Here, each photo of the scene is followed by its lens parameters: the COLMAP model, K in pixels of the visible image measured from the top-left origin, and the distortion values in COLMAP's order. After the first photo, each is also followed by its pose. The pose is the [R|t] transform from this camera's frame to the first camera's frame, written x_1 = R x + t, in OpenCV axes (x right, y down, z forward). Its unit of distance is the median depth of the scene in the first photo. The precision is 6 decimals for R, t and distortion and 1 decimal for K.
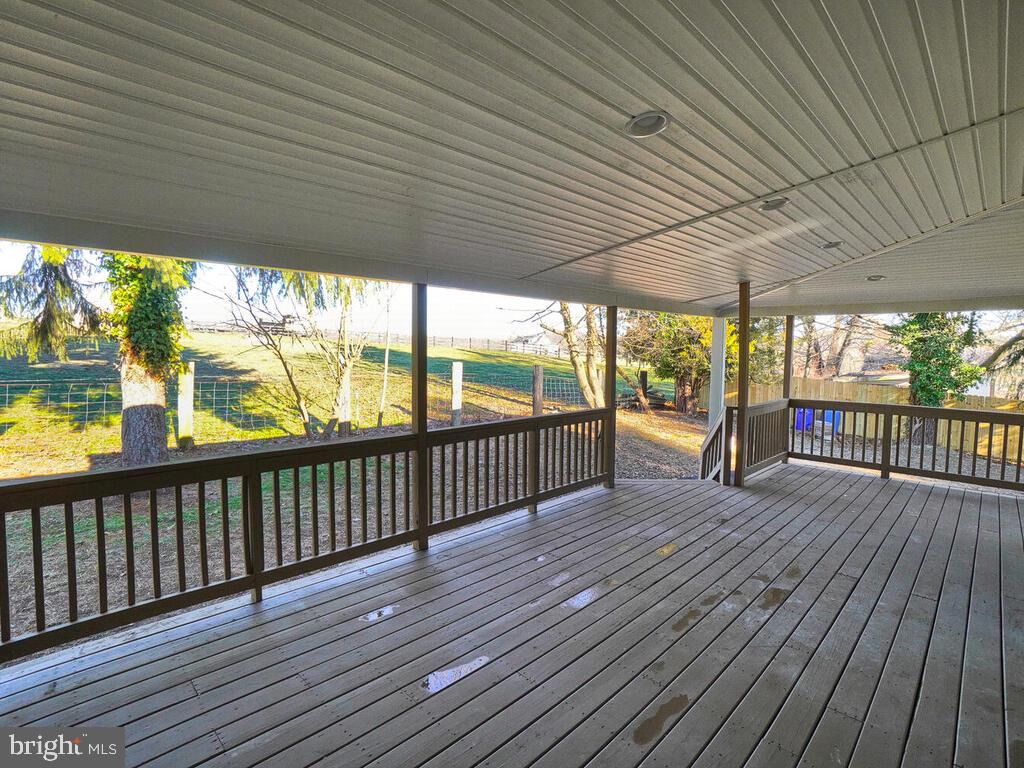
lens RADIAL K [[518.0, 0, 505.8], [0, 518.0, 386.7], [0, 0, 1]] dist [-0.003178, 0.000154]
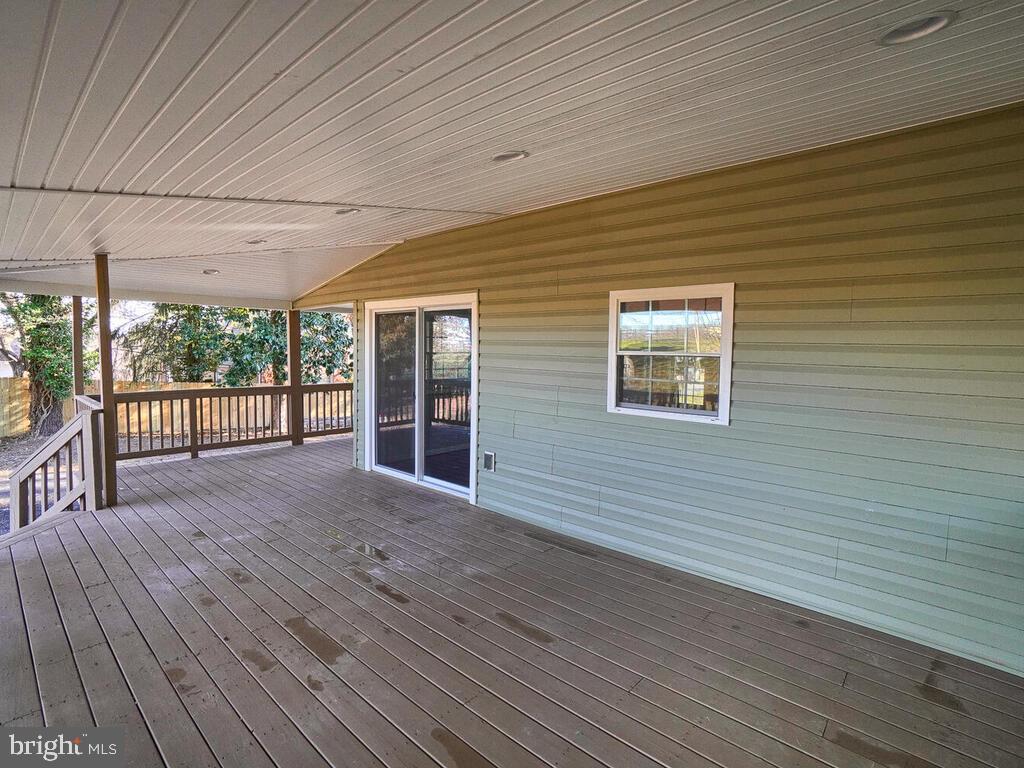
lens RADIAL K [[518.0, 0, 505.6], [0, 518.0, 379.5], [0, 0, 1]] dist [-0.003178, 0.000154]
pose [[-0.005925, -0.074158, 0.997229, -0.351530], [0.058067, 0.995538, 0.074377, -0.029593], [-0.998295, 0.058347, -0.001592, 0.376065]]
